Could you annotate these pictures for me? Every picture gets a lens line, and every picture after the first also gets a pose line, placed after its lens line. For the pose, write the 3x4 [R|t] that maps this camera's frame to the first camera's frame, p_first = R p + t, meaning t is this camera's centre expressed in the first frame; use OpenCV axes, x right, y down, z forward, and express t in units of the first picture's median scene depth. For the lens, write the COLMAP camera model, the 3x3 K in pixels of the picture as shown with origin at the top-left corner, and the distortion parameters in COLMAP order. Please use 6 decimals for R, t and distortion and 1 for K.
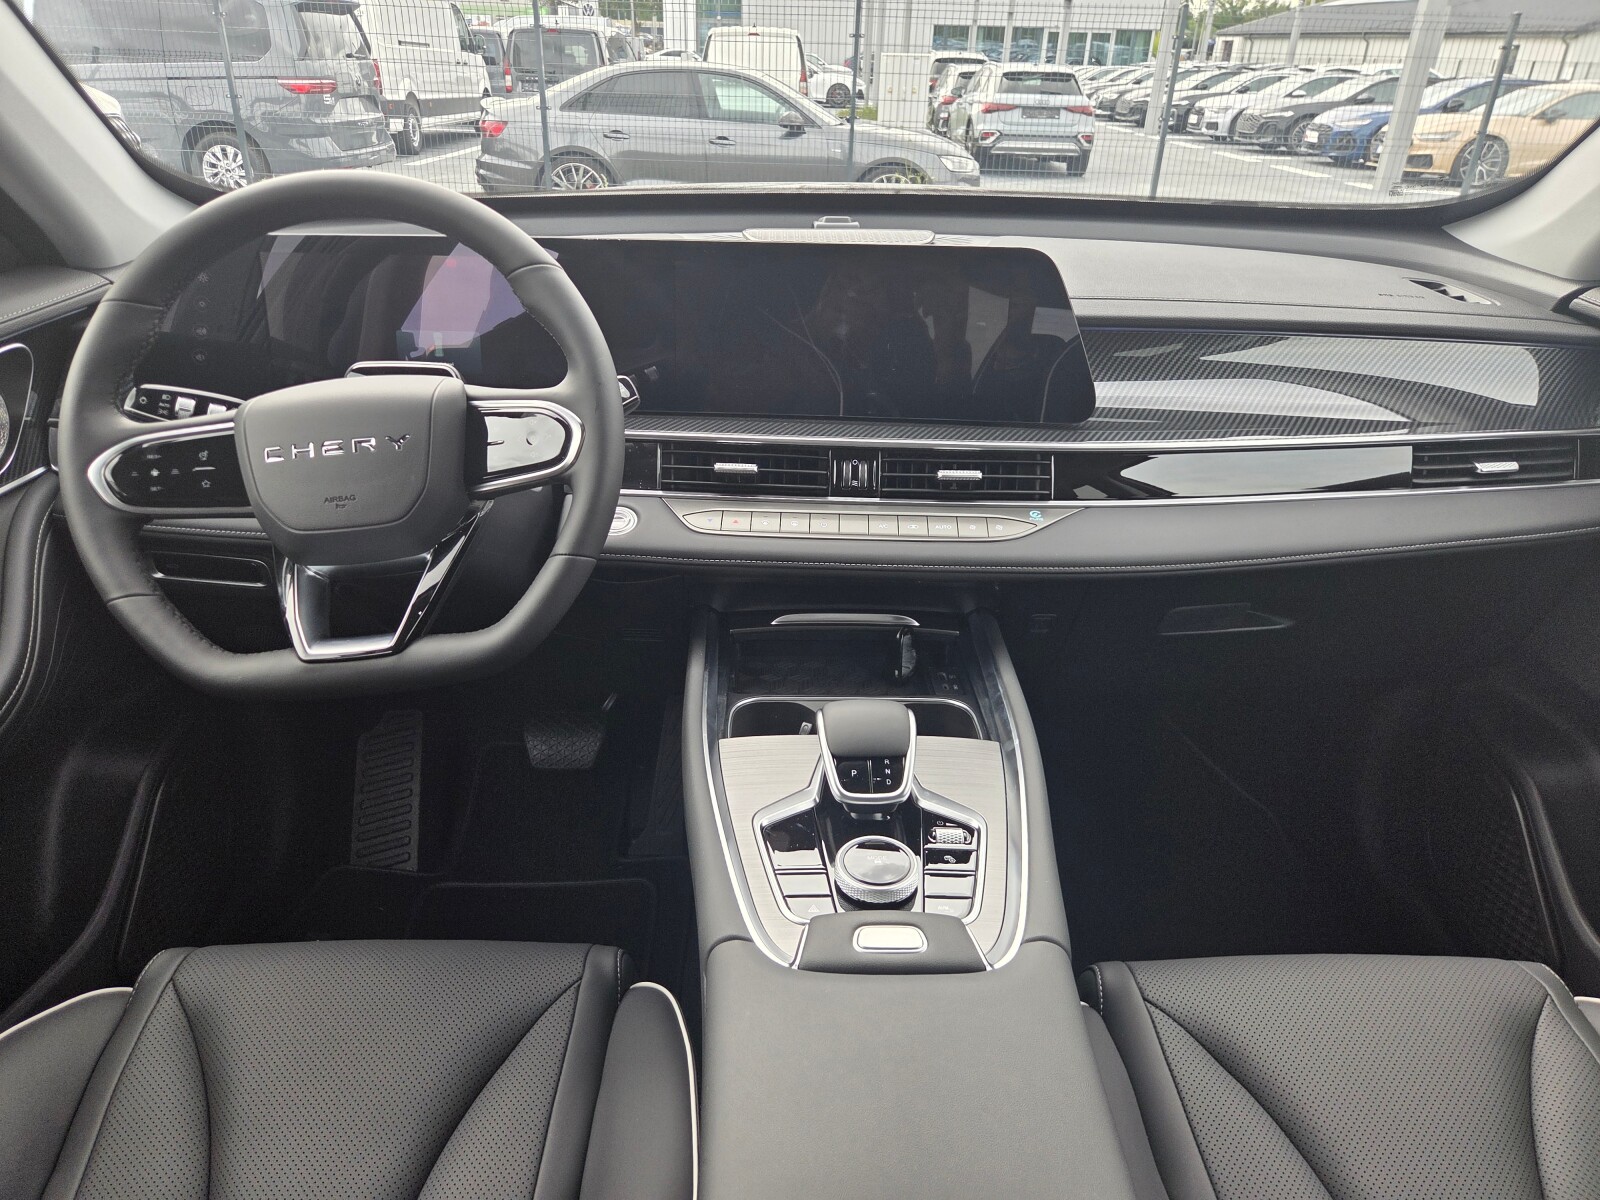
lens RADIAL K [[1082.8, 0, 800.0], [0, 1082.8, 600.0], [0, 0, 1]] dist [0.054578, -0.050016]
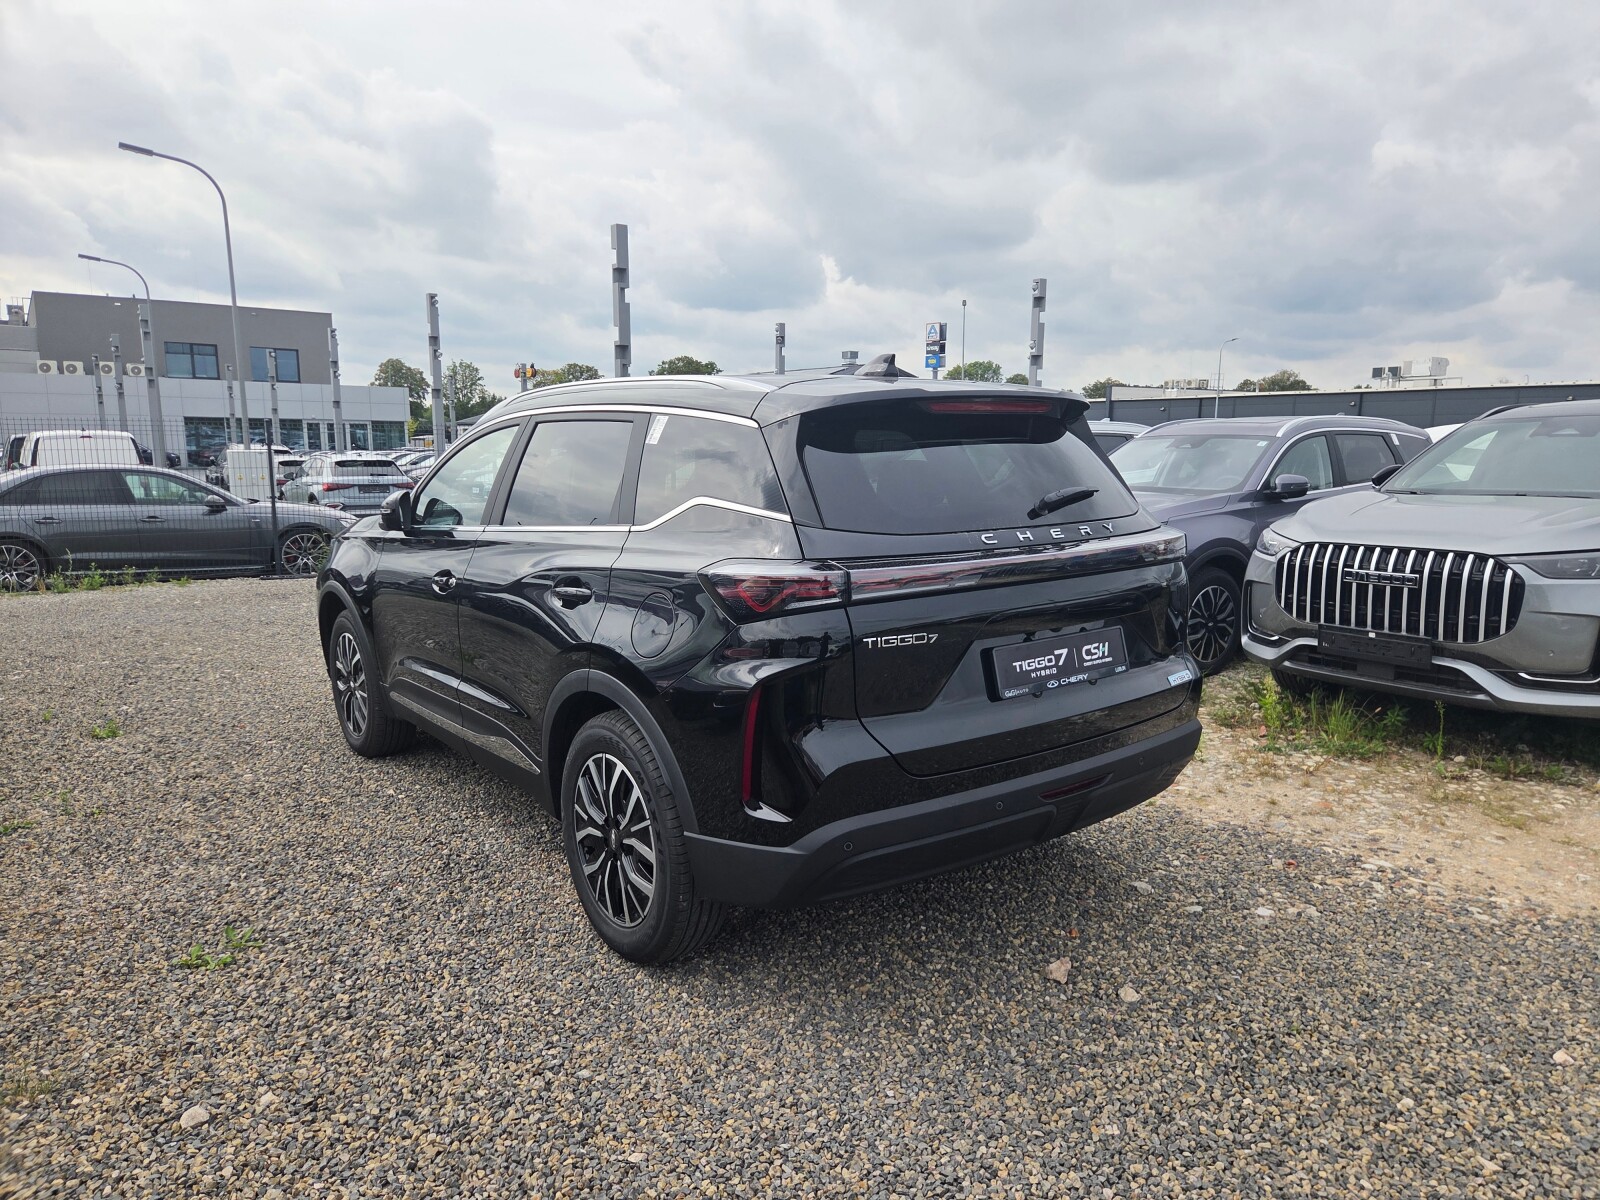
lens RADIAL K [[1079.7, 0, 808.3], [0, 1079.7, 607.7], [0, 0, 1]] dist [0.081903, -0.067932]
pose [[0.799476, -0.113747, 0.589830, -0.140157], [0.286087, 0.935497, -0.207365, 0.092515], [-0.528197, 0.334526, 0.780449, -0.213656]]
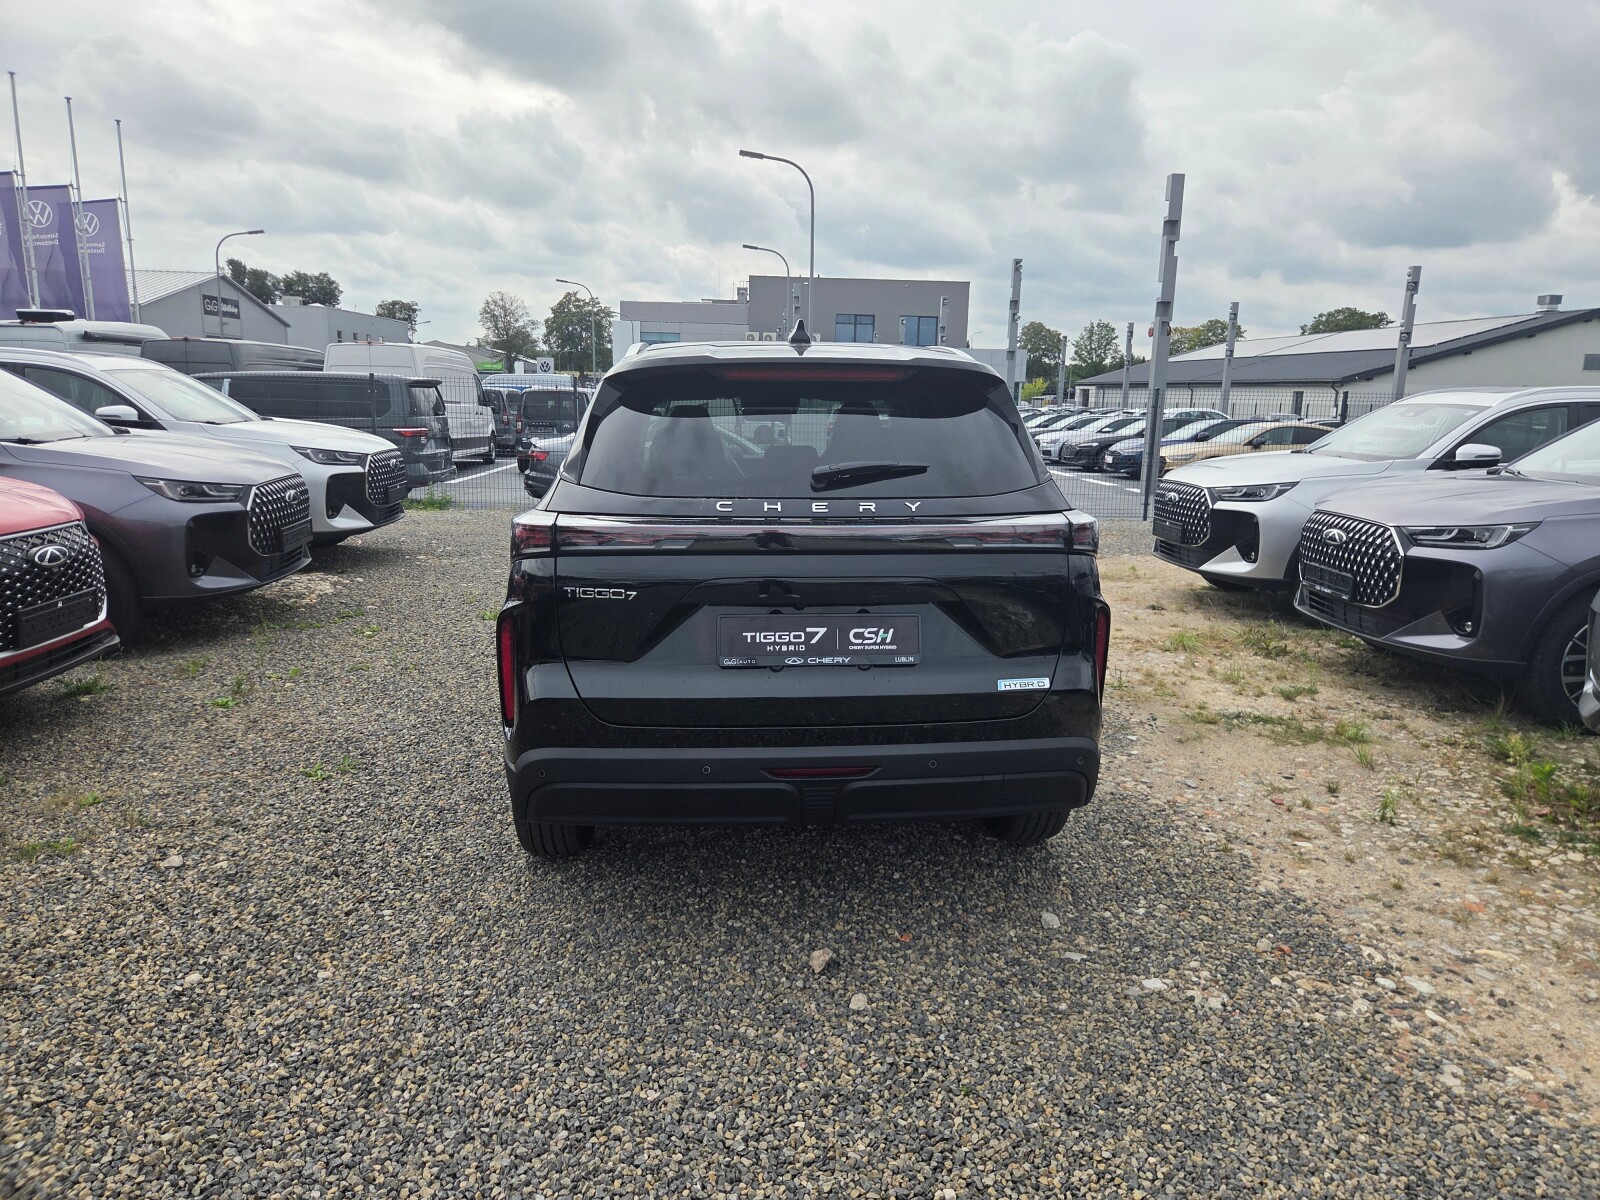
lens RADIAL K [[1077.9, 0, 801.1], [0, 1077.9, 587.2], [0, 0, 1]] dist [0.075809, -0.056029]
pose [[0.997696, -0.015889, 0.065963, -0.011272], [0.034024, 0.958282, -0.283791, 0.117012], [-0.058702, 0.285381, 0.956615, -0.260990]]
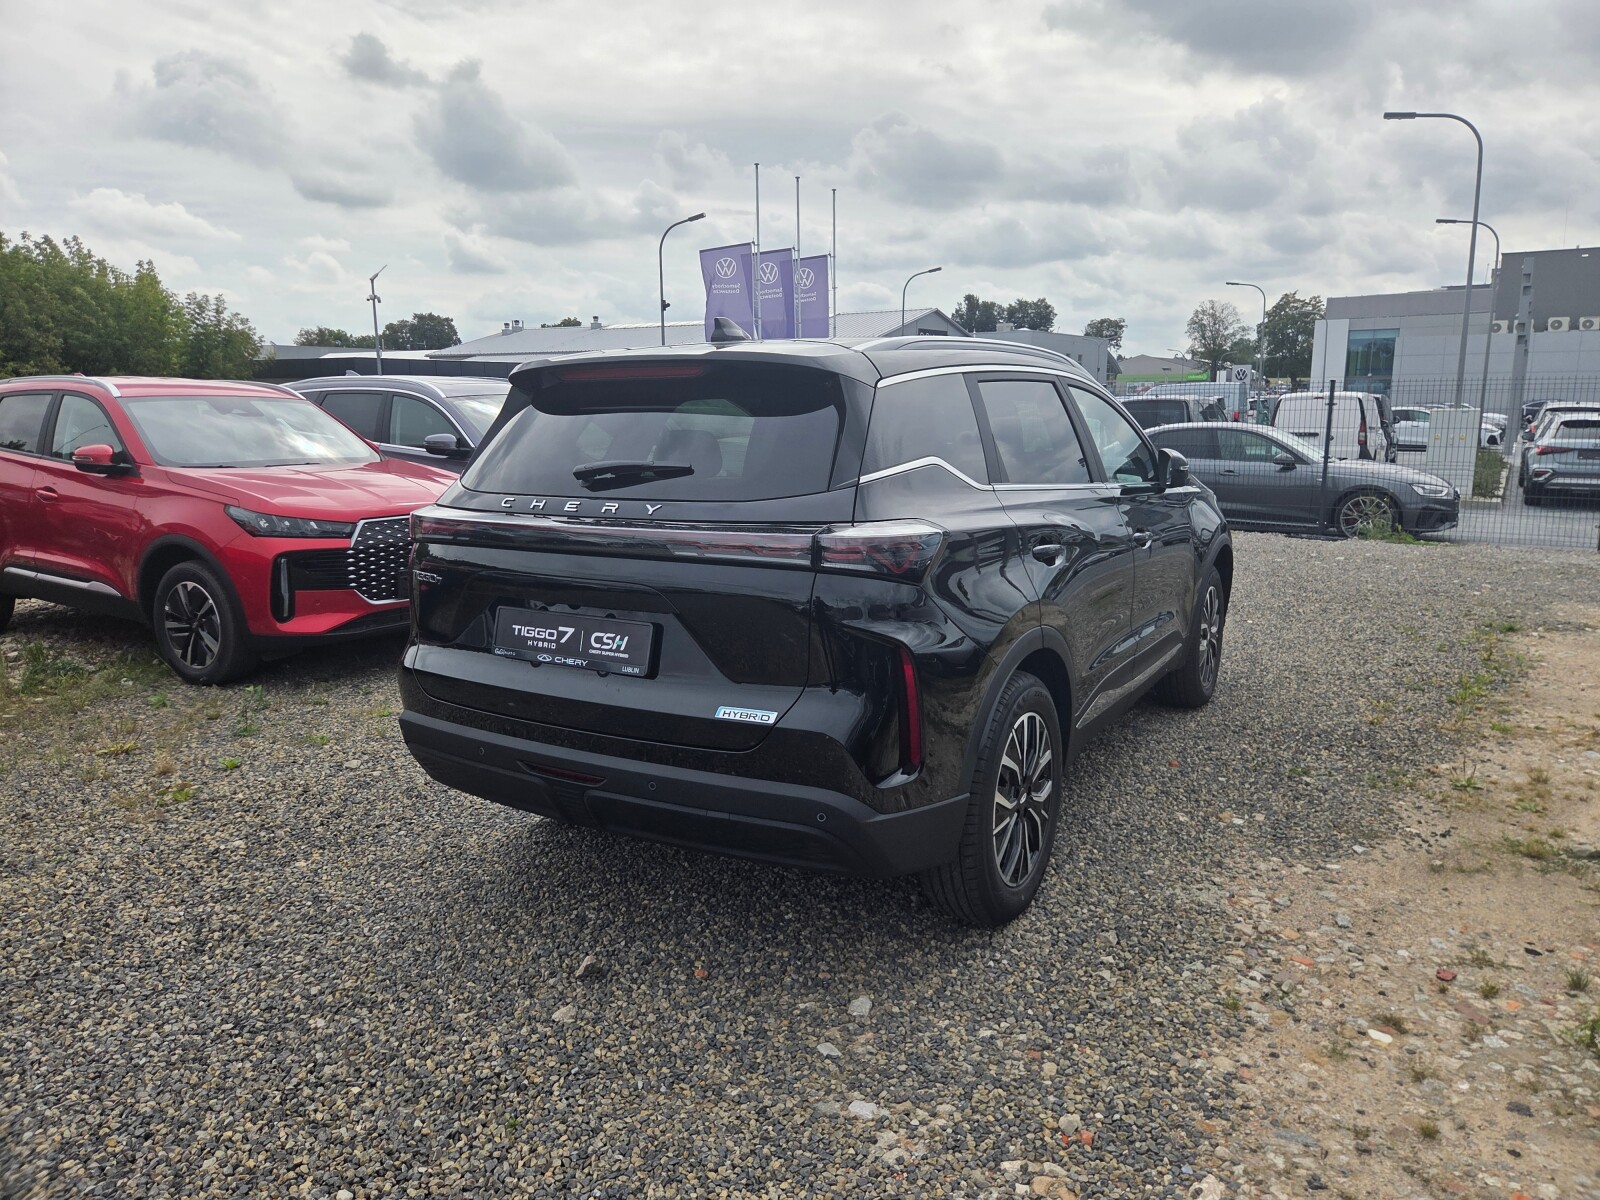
lens RADIAL K [[1064.5, 0, 800.0], [0, 1064.5, 600.0], [0, 0, 1]] dist [0.099896, -0.083809]
pose [[0.845155, 0.069394, -0.529997, 0.127092], [-0.218094, 0.950016, -0.223394, 0.099535], [0.488004, 0.304391, 0.818045, -0.214839]]
